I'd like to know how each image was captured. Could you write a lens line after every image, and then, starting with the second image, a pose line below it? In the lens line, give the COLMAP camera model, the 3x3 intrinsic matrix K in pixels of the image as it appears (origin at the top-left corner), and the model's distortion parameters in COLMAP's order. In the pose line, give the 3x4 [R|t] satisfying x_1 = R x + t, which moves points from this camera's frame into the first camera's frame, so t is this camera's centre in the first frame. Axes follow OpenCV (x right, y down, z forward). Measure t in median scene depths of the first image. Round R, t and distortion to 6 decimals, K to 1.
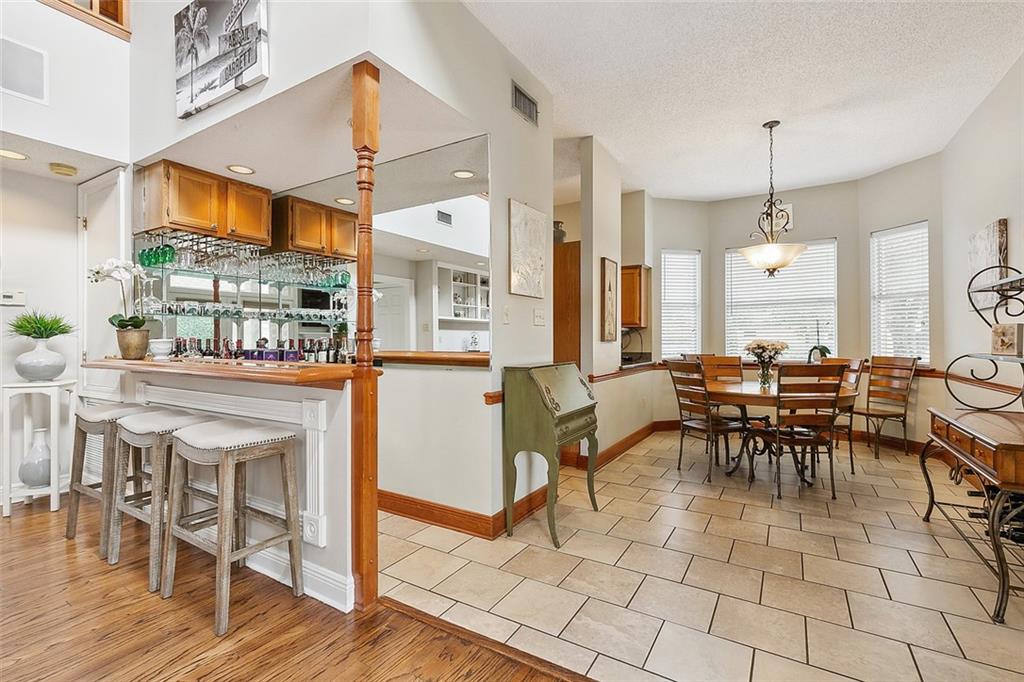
lens RADIAL K [[469.7, 0, 512.2], [0, 469.7, 338.9], [0, 0, 1]] dist [0.003361, 0.000043]
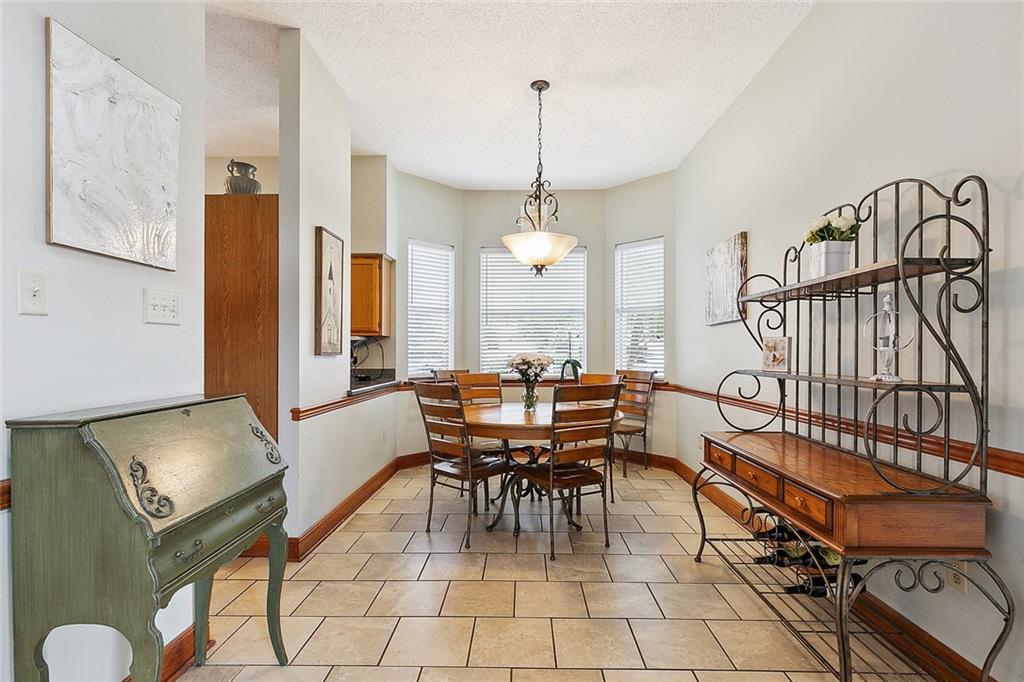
lens RADIAL K [[469.7, 0, 514.1], [0, 469.7, 349.1], [0, 0, 1]] dist [0.003361, 0.000043]
pose [[0.866468, 0.006837, 0.499186, 0.106918], [-0.004583, 0.999973, -0.005741, -0.000785], [-0.499212, 0.002687, 0.866476, 0.307849]]
